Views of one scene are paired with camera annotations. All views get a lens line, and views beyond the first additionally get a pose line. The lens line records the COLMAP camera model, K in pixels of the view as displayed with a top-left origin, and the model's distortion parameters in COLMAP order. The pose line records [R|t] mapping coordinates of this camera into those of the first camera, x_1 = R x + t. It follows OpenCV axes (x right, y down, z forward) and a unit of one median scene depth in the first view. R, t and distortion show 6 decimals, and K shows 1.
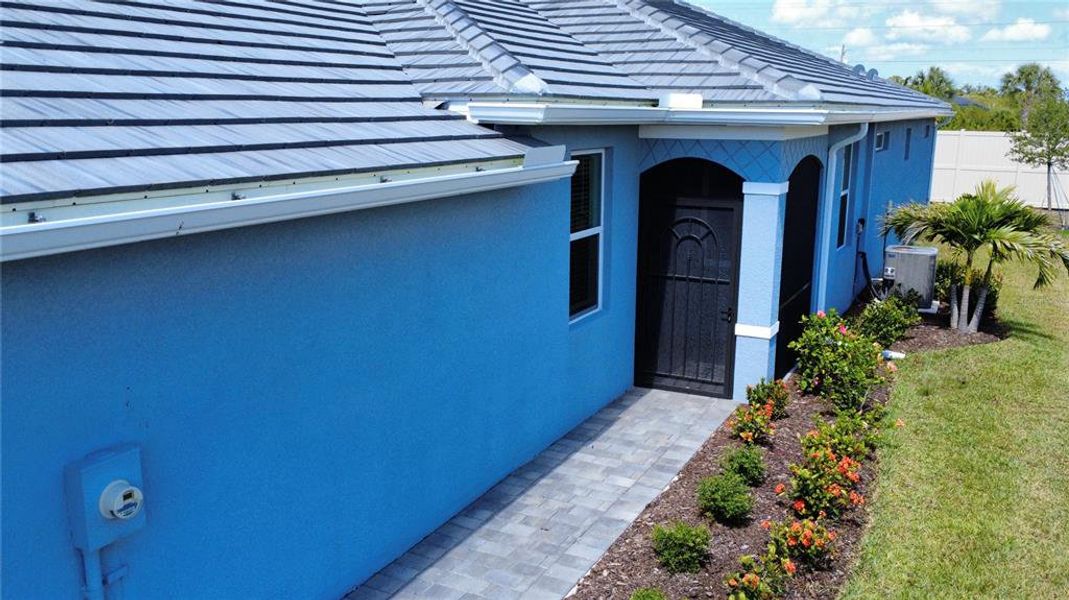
lens RADIAL K [[894.2, 0, 537.3], [0, 894.2, 297.8], [0, 0, 1]] dist [0.000510, -0.012922]
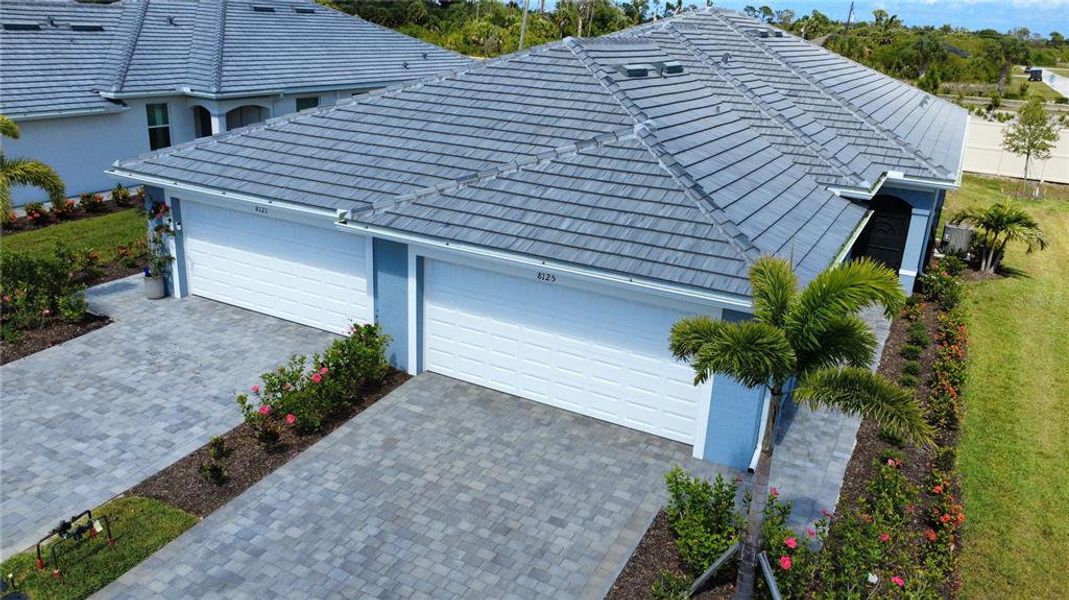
lens RADIAL K [[811.7, 0, 535.4], [0, 811.7, 307.7], [0, 0, 1]] dist [0.001371, -0.003187]
pose [[0.998967, 0.042695, 0.015573, -0.750070], [-0.044412, 0.989823, 0.135194, -0.115020], [-0.009643, -0.135746, 0.990697, -1.077230]]
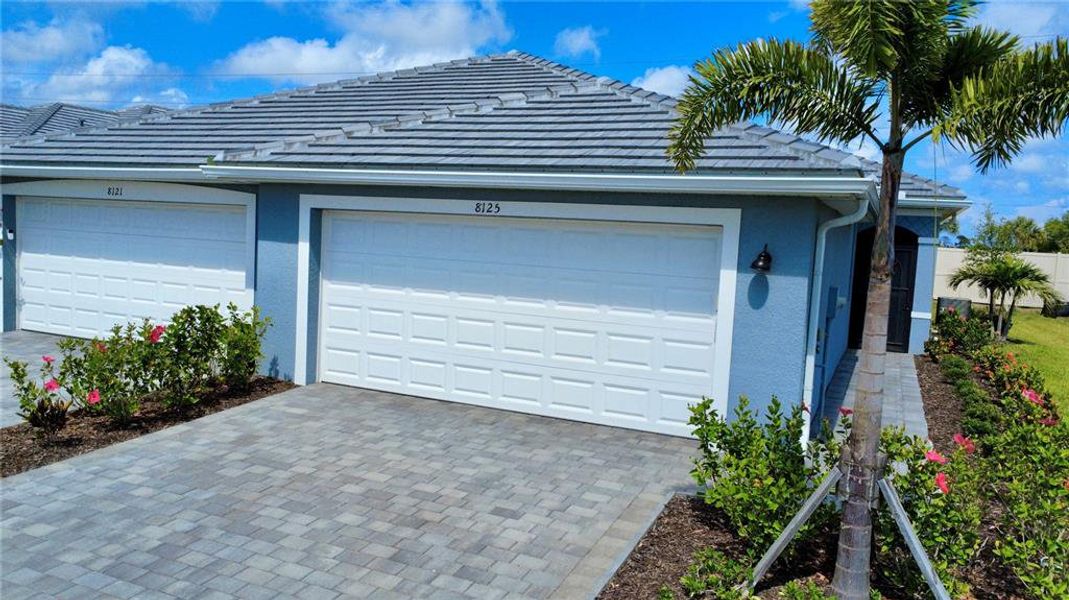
lens RADIAL K [[811.7, 0, 537.5], [0, 811.7, 304.8], [0, 0, 1]] dist [0.001371, -0.003187]
pose [[0.996442, 0.041844, 0.073159, -0.718926], [-0.033000, 0.992445, -0.118169, 0.252599], [-0.077551, 0.115335, 0.990295, -0.673666]]
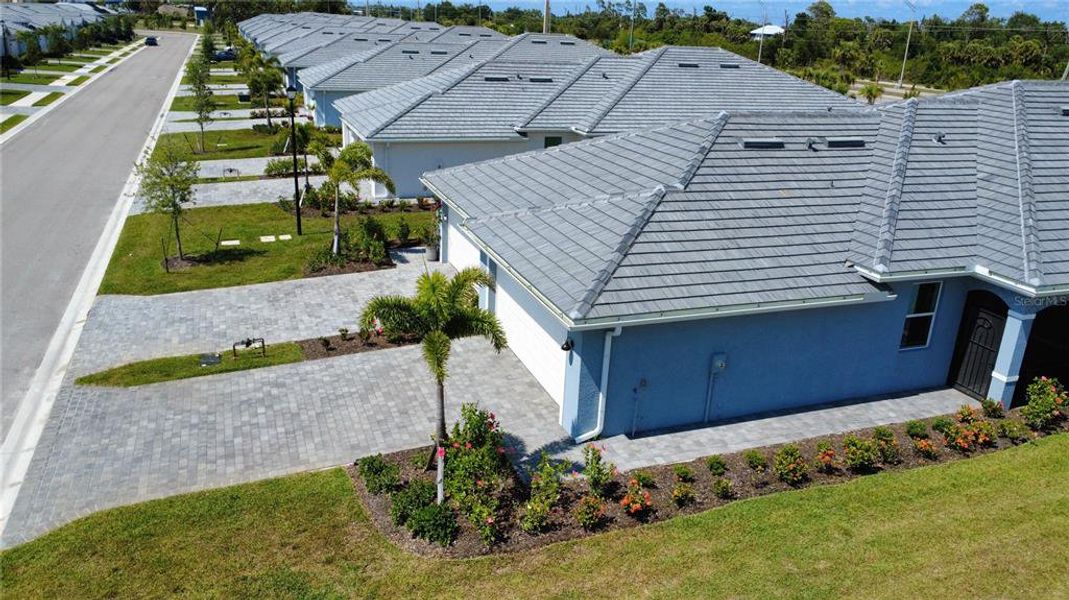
lens RADIAL K [[811.7, 0, 531.9], [0, 811.7, 305.4], [0, 0, 1]] dist [0.001371, -0.003187]
pose [[0.743180, 0.250288, -0.620515, 0.584917], [-0.177580, 0.967924, 0.177733, -0.280964], [0.645096, -0.021896, 0.763788, -1.237124]]
